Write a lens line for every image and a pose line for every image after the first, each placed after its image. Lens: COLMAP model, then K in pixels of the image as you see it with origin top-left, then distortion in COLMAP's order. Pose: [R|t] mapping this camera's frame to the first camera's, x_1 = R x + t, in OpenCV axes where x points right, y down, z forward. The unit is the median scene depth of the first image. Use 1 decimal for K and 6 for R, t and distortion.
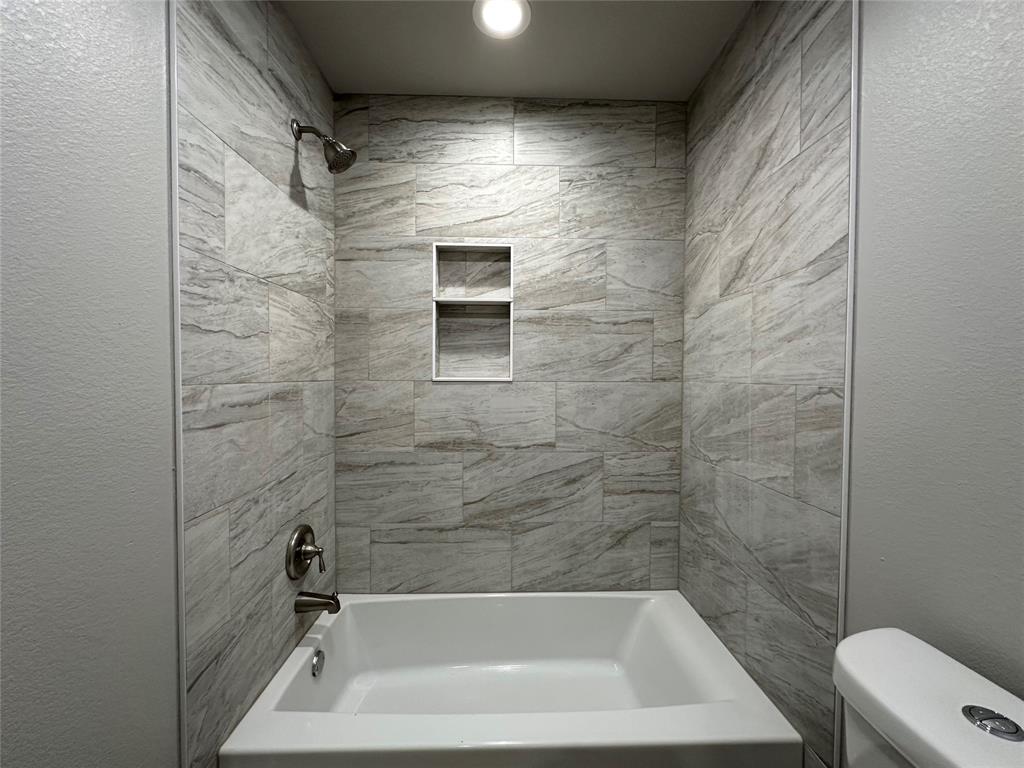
lens RADIAL K [[410.2, 0, 511.7], [0, 410.2, 385.2], [0, 0, 1]] dist [-0.005105, 0.001072]
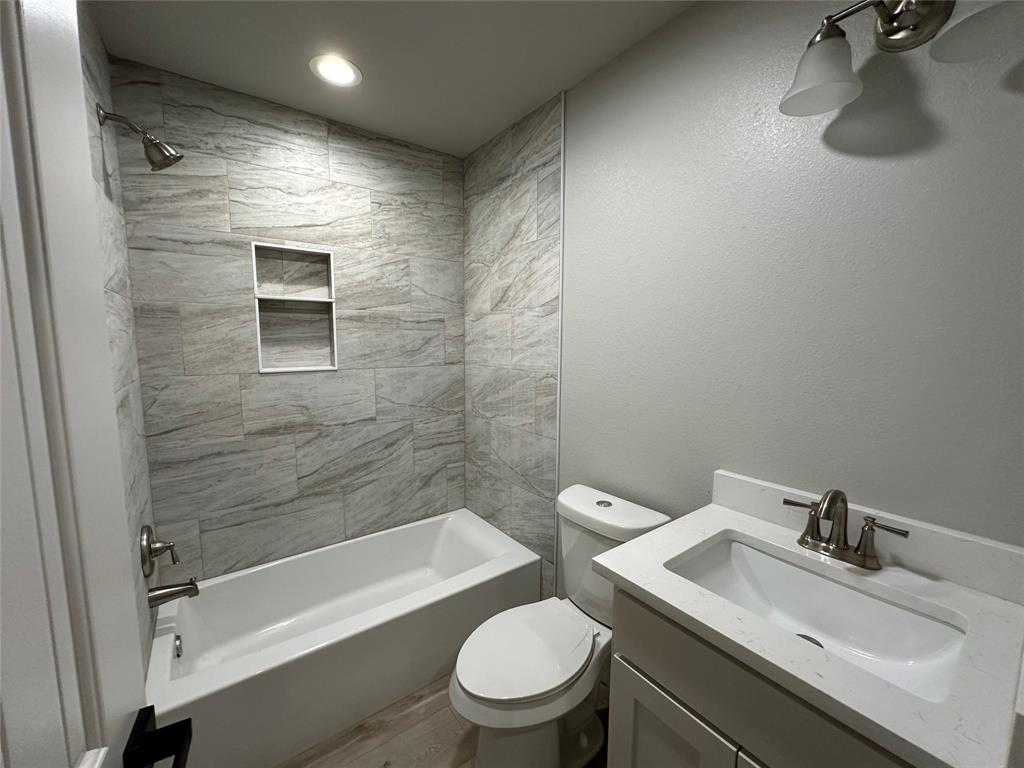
lens RADIAL K [[410.2, 0, 512.2], [0, 410.2, 385.3], [0, 0, 1]] dist [-0.005105, 0.001072]
pose [[0.821980, -0.067814, 0.565464, -0.261752], [0.013463, 0.994922, 0.099747, -0.077998], [-0.569357, -0.074377, 0.818719, -0.266457]]
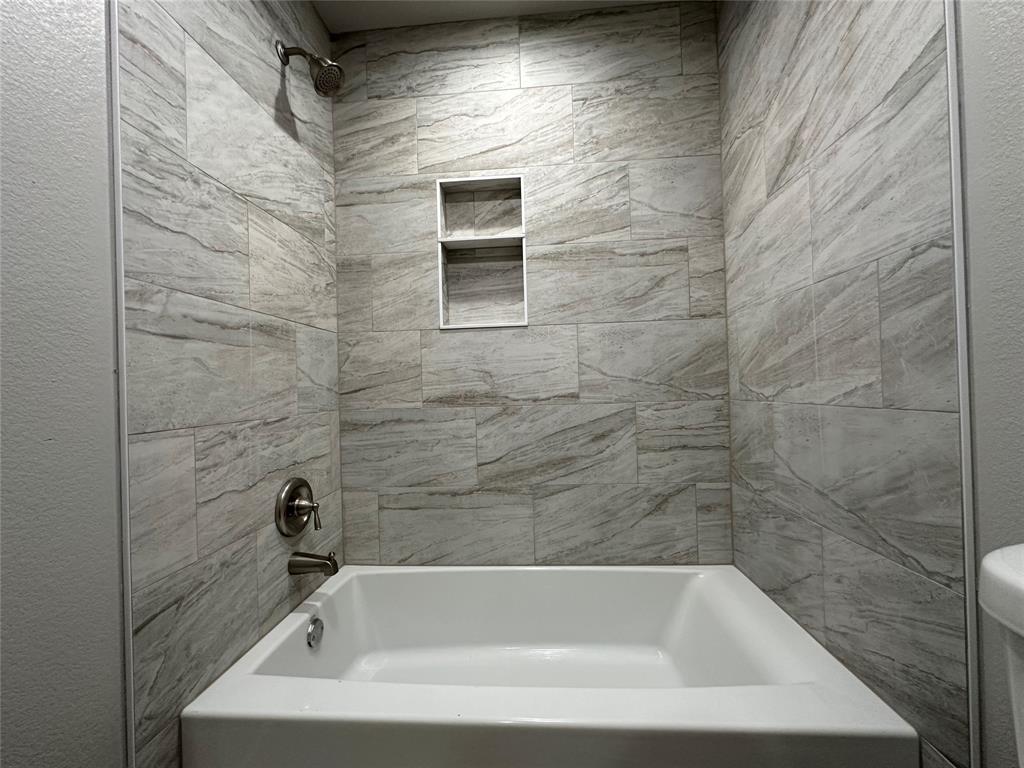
lens RADIAL K [[410.2, 0, 511.6], [0, 410.2, 385.2], [0, 0, 1]] dist [-0.005105, 0.001072]
pose [[0.994522, -0.035176, -0.098427, 0.051269], [0.032179, 0.998974, -0.031870, 0.150435], [0.099447, 0.028529, 0.994634, 0.112881]]
